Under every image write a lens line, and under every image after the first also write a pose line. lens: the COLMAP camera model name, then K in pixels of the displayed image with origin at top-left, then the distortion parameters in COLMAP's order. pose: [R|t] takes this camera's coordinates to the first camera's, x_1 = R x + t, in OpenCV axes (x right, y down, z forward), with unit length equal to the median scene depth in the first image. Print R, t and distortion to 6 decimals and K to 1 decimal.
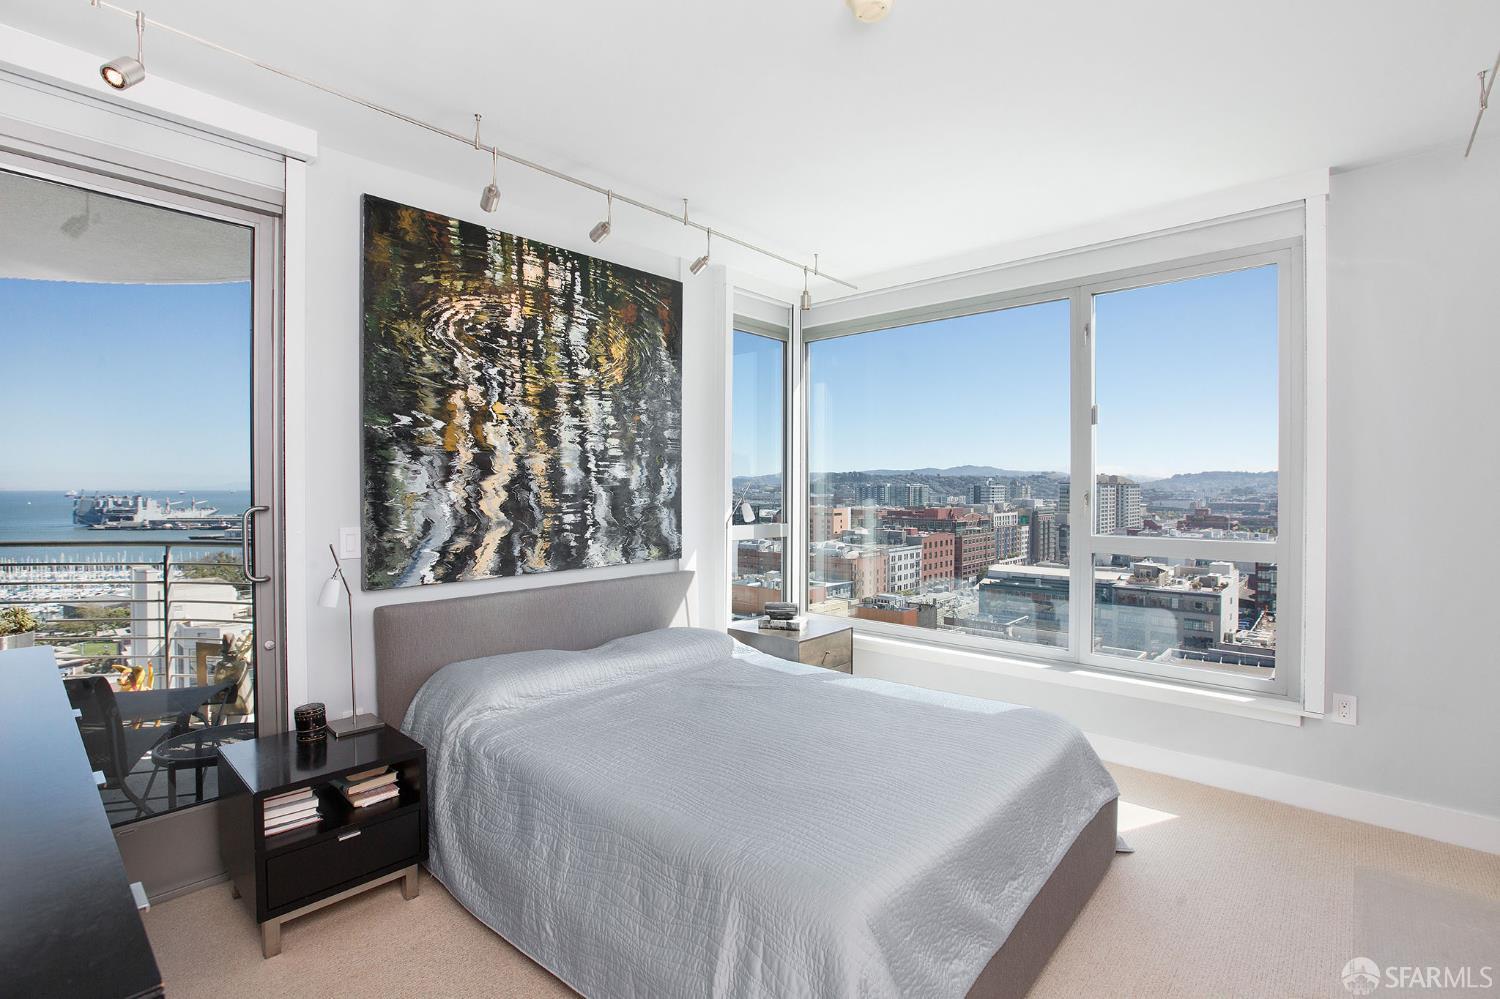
lens RADIAL K [[697.3, 0, 738.8], [0, 697.3, 499.7], [0, 0, 1]] dist [0.001096, 0.002713]
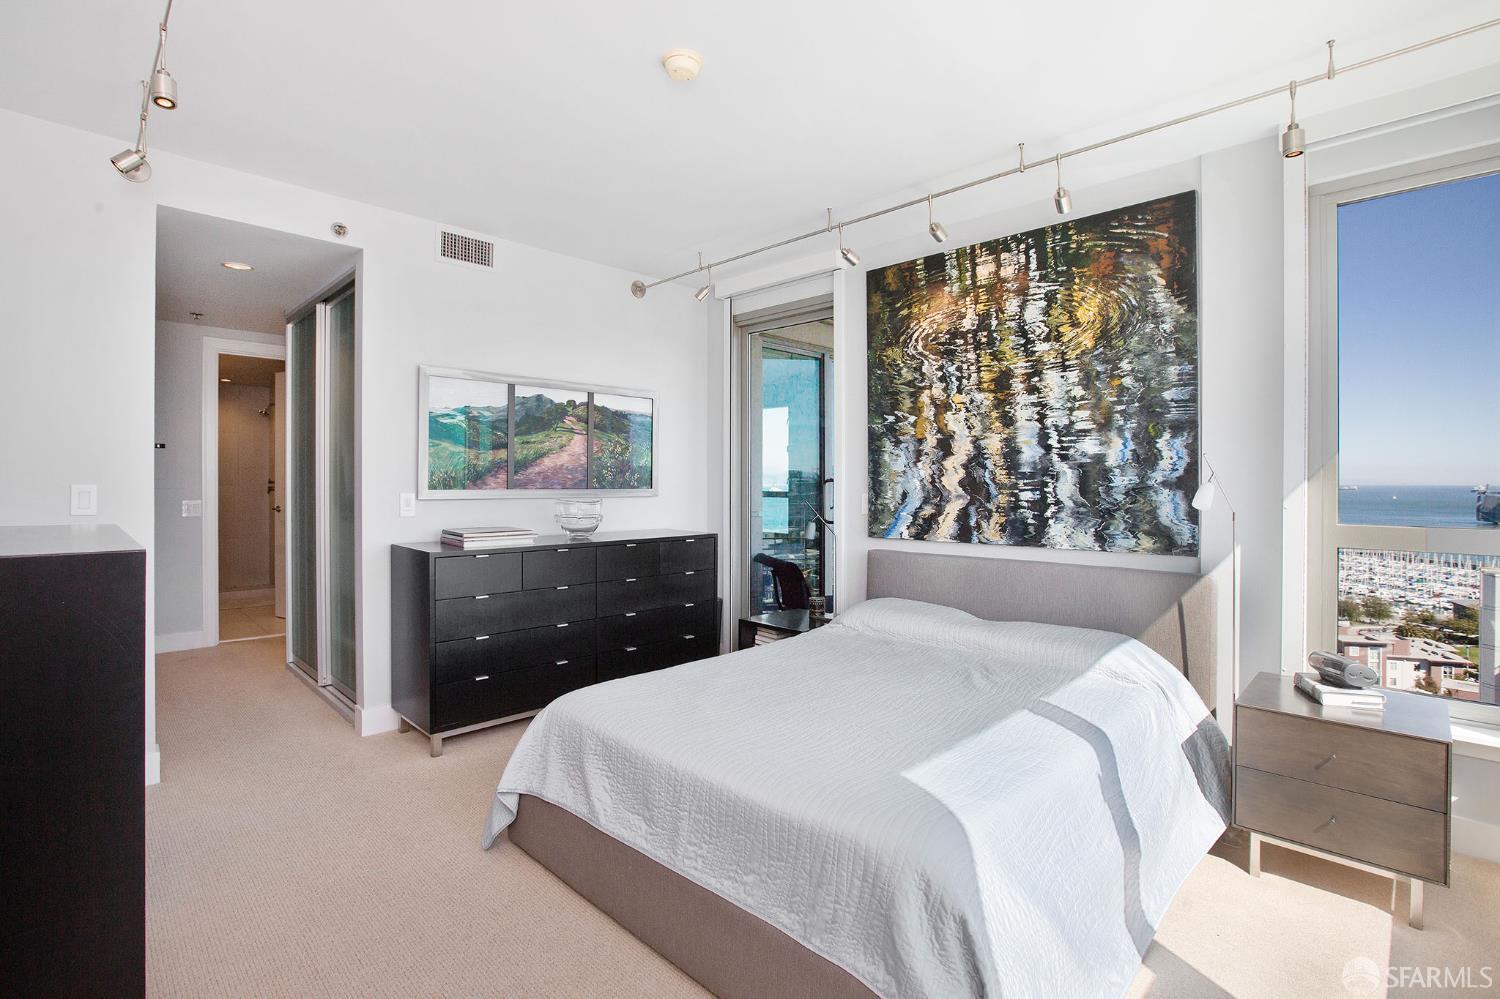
lens RADIAL K [[697.3, 0, 744.3], [0, 697.3, 493.1], [0, 0, 1]] dist [0.001096, 0.002713]
pose [[0.000469, 0.017535, -0.999846, 0.737191], [-0.019592, 0.999654, 0.017523, 0.012823], [0.999808, 0.019580, 0.000813, 0.564702]]
